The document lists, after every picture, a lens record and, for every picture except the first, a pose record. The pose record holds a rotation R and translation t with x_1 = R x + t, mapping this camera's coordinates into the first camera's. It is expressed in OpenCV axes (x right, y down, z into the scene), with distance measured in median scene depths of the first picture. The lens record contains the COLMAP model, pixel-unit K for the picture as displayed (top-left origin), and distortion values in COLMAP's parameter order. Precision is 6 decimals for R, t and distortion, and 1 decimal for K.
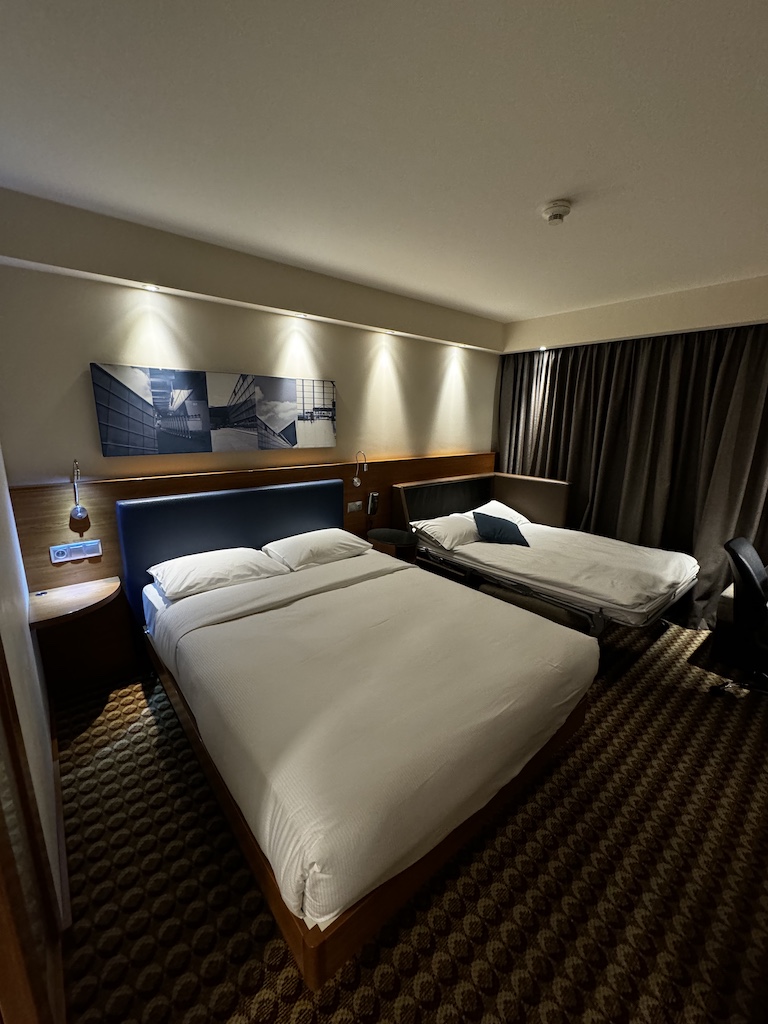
lens RADIAL K [[407.6, 0, 384.6], [0, 407.6, 509.0], [0, 0, 1]] dist [-0.002731, -0.001524]
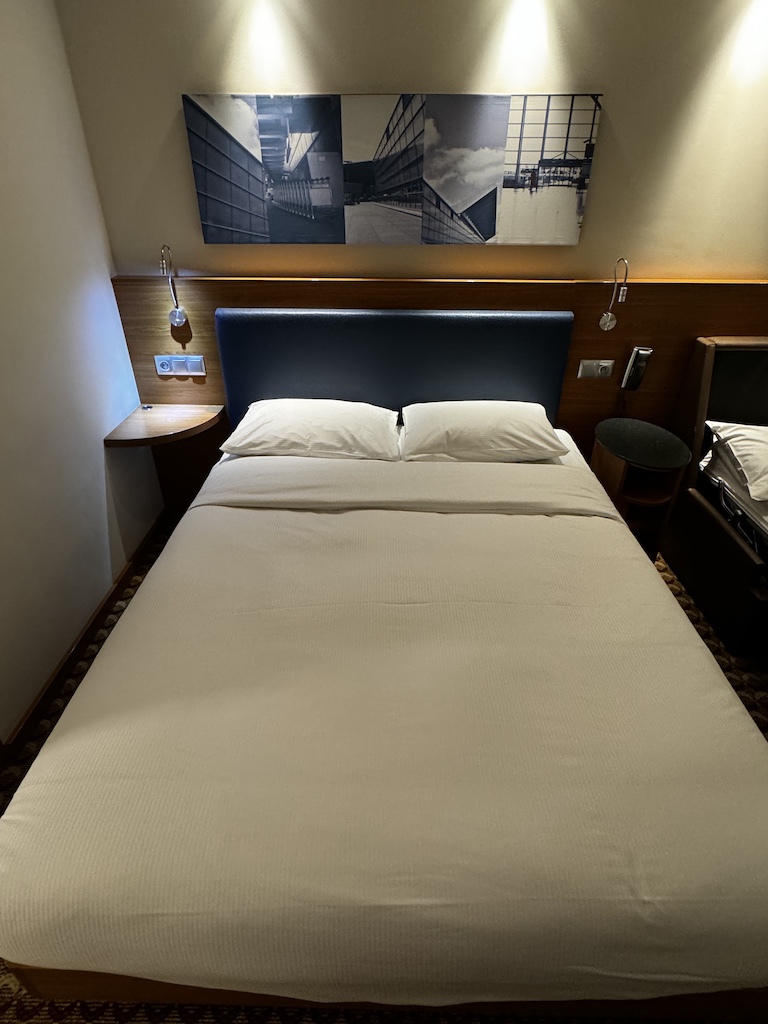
lens RADIAL K [[554.2, 0, 386.0], [0, 554.2, 508.5], [0, 0, 1]] dist [-0.002922, 0.000879]
pose [[0.752041, 0.332203, -0.569276, 0.244829], [-0.138076, 0.923935, 0.356761, -0.072181], [0.644492, -0.189695, 0.740706, 0.307390]]
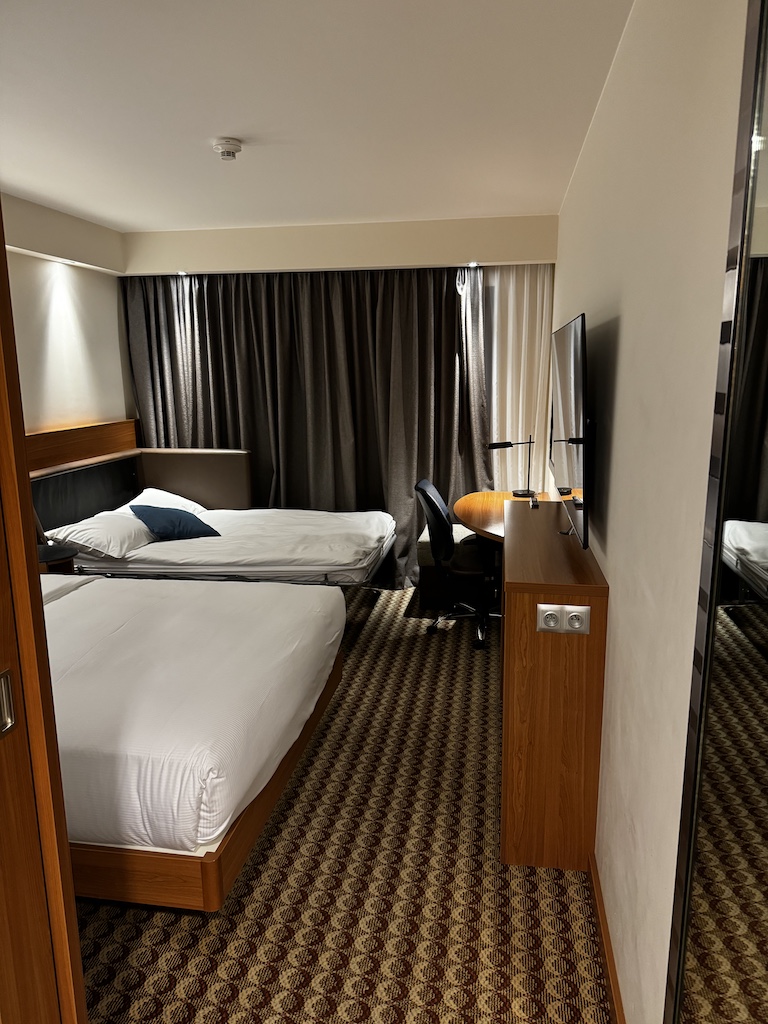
lens RADIAL K [[719.8, 0, 400.8], [0, 719.8, 516.2], [0, 0, 1]] dist [0.006929, -0.017704]
pose [[0.744685, -0.154153, 0.649370, -0.334079], [0.162664, 0.985542, 0.047416, 0.059213], [-0.647291, 0.070319, 0.758993, -0.308618]]
